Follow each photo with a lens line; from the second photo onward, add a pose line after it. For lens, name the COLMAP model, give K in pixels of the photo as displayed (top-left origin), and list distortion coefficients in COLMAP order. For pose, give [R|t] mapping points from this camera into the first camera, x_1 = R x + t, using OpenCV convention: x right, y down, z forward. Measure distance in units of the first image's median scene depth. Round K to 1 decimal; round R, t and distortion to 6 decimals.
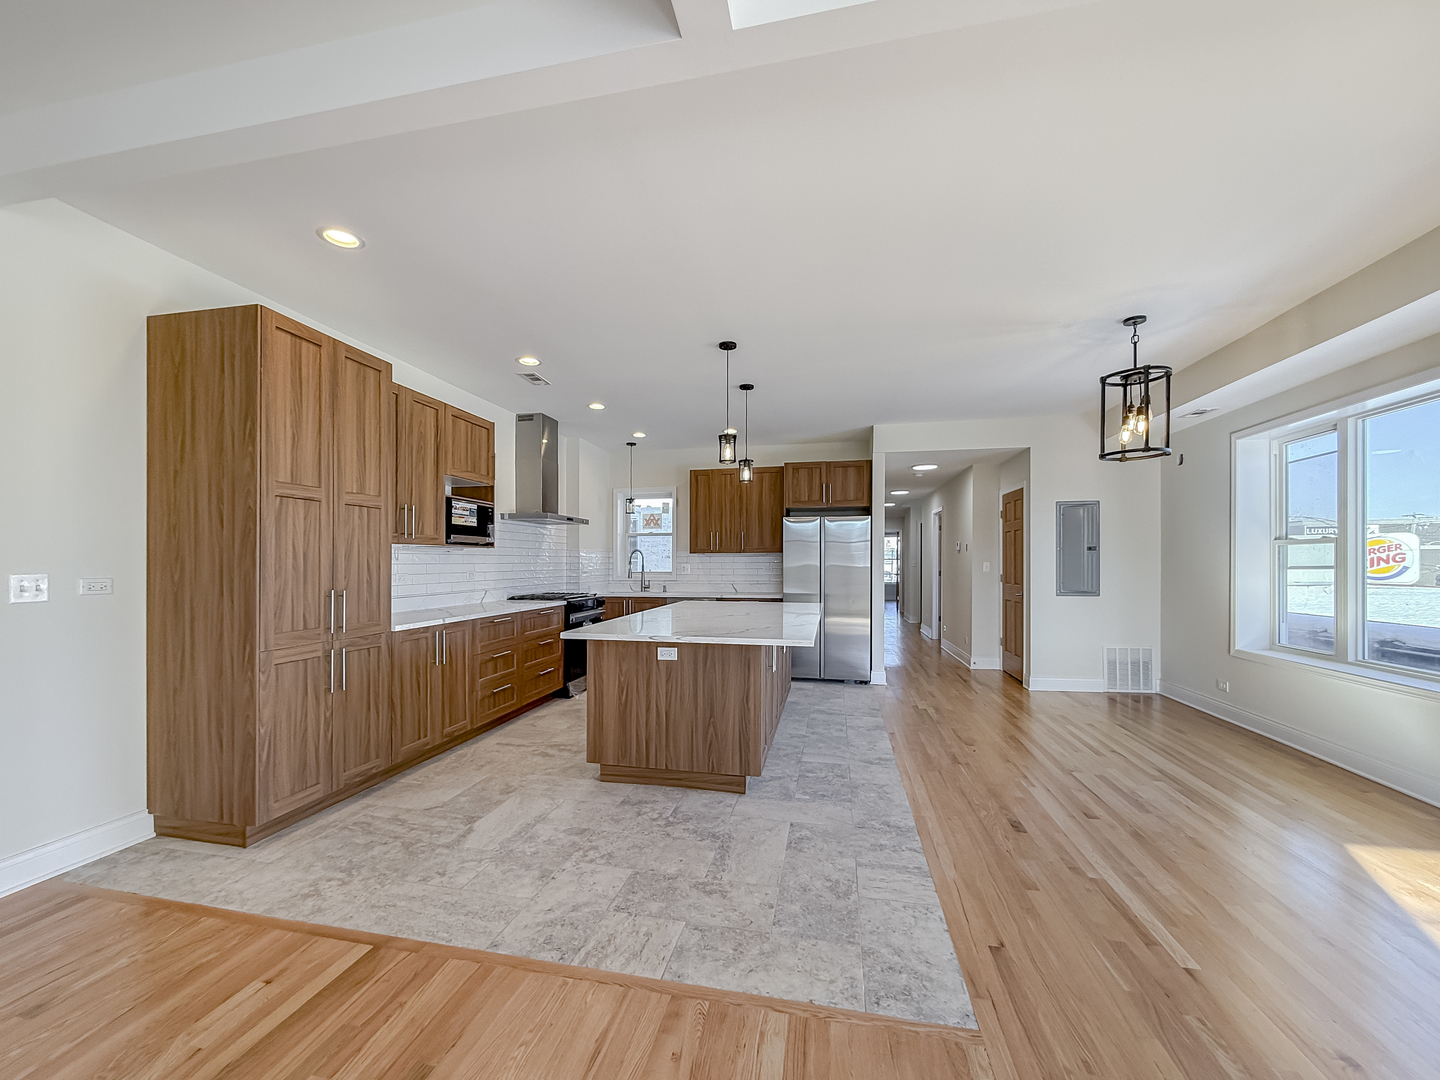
lens RADIAL K [[584.8, 0, 712.6], [0, 584.8, 553.2], [0, 0, 1]] dist [-0.003929, 0.000357]
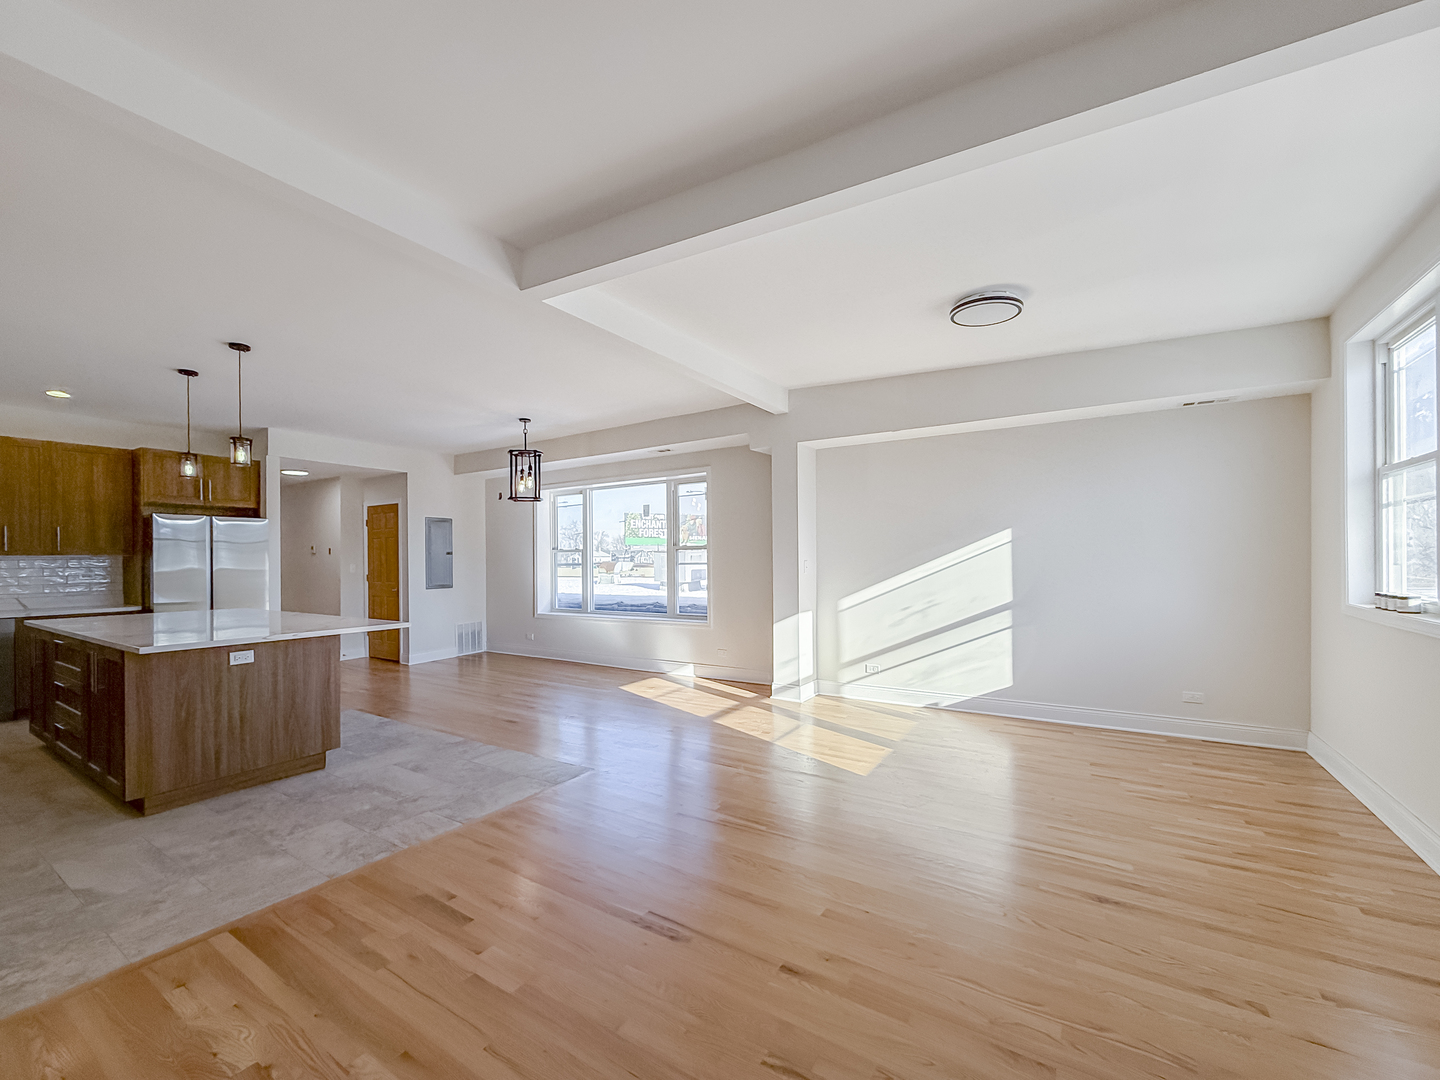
lens RADIAL K [[584.8, 0, 722.5], [0, 584.8, 558.0], [0, 0, 1]] dist [-0.003929, 0.000357]
pose [[0.338857, 0.000769, 0.940838, -0.675971], [-0.006824, 0.999975, 0.001641, -0.006913], [-0.940813, -0.006976, 0.338854, -0.108391]]
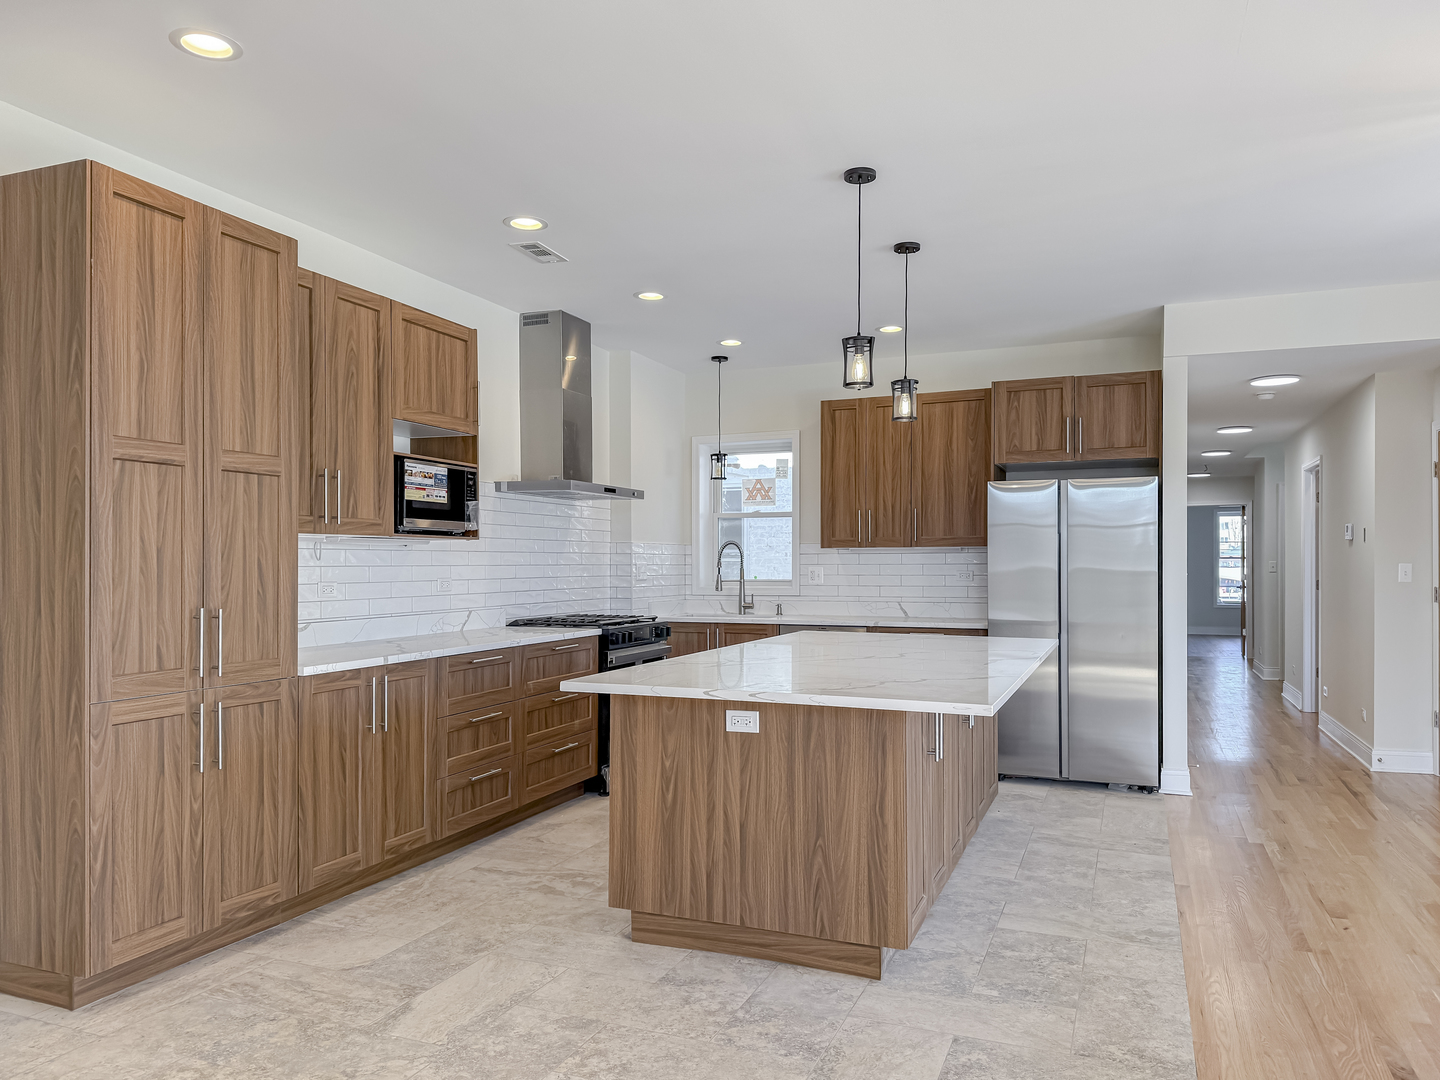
lens RADIAL K [[1037.3, 0, 723.0], [0, 1037.3, 546.0], [0, 0, 1]] dist [0.037146, -0.047154]
pose [[0.985445, -0.003082, -0.169969, 0.069712], [0.002828, 0.999994, -0.001737, 0.000224], [0.169974, 0.001231, 0.985448, -0.005265]]
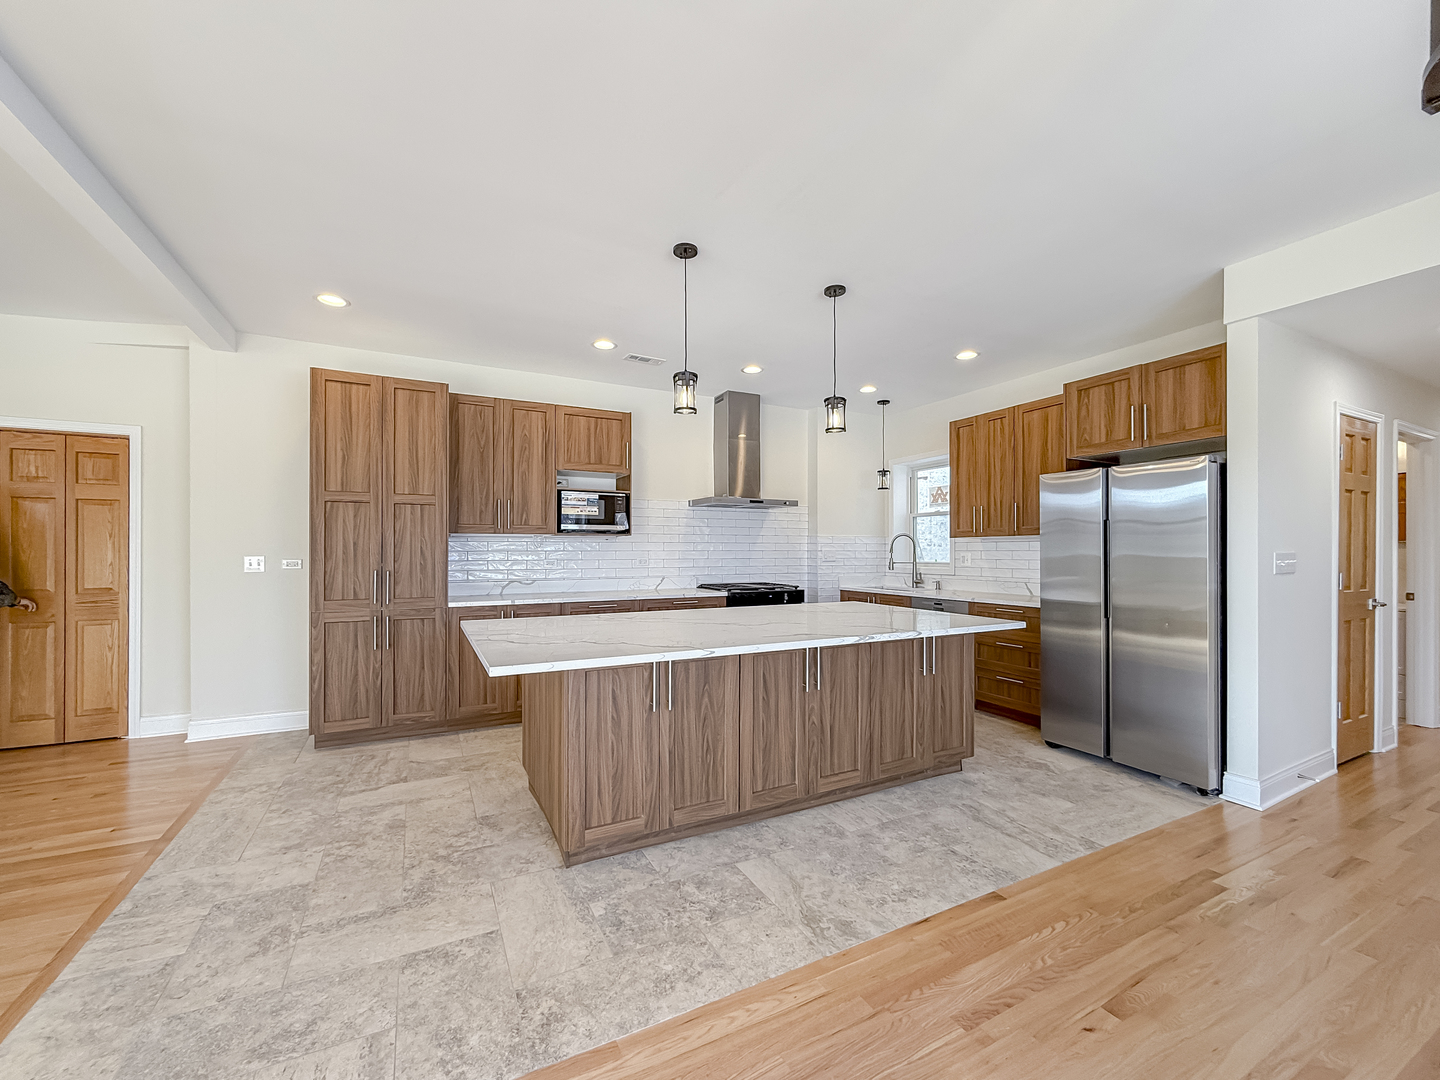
lens RADIAL K [[584.8, 0, 722.0], [0, 584.8, 541.6], [0, 0, 1]] dist [-0.003929, 0.000357]
pose [[0.623851, -0.012639, -0.781441, 0.666522], [0.011629, 0.999909, -0.006888, 0.013286], [0.781457, -0.004790, 0.623941, 0.625458]]
